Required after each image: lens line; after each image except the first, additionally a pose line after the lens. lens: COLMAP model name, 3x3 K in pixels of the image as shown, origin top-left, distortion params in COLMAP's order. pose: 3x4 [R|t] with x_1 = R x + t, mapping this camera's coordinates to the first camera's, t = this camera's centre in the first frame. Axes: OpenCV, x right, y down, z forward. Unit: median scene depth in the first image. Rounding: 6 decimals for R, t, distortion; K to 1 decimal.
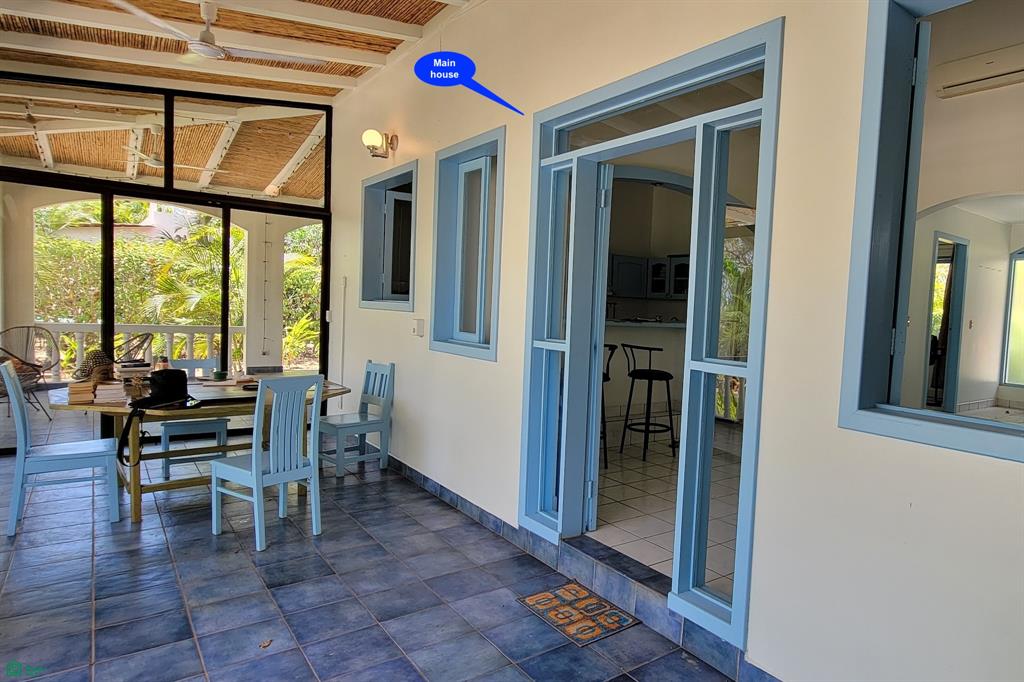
lens RADIAL K [[632.8, 0, 512.0], [0, 632.8, 341.0], [0, 0, 1]] dist [0.000557, -0.000377]
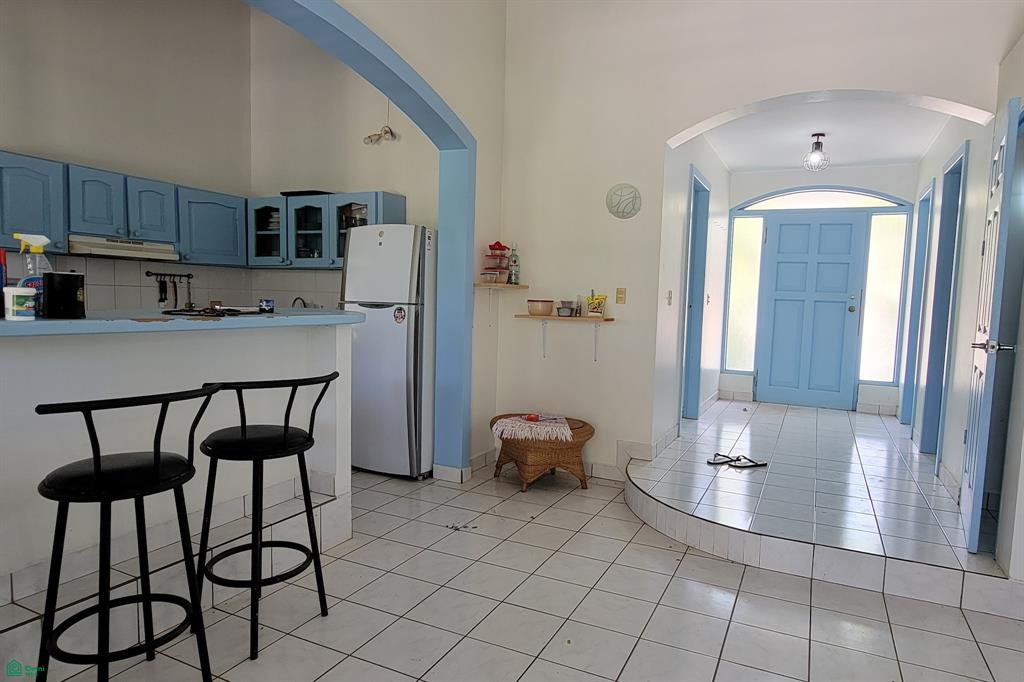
lens RADIAL K [[632.8, 0, 512.0], [0, 632.8, 341.0], [0, 0, 1]] dist [0.000557, -0.000377]
pose [[0.832977, -0.064798, 0.549501, 0.097614], [0.046591, 0.997806, 0.047038, -0.017224], [-0.551343, -0.013580, 0.834168, 0.409287]]
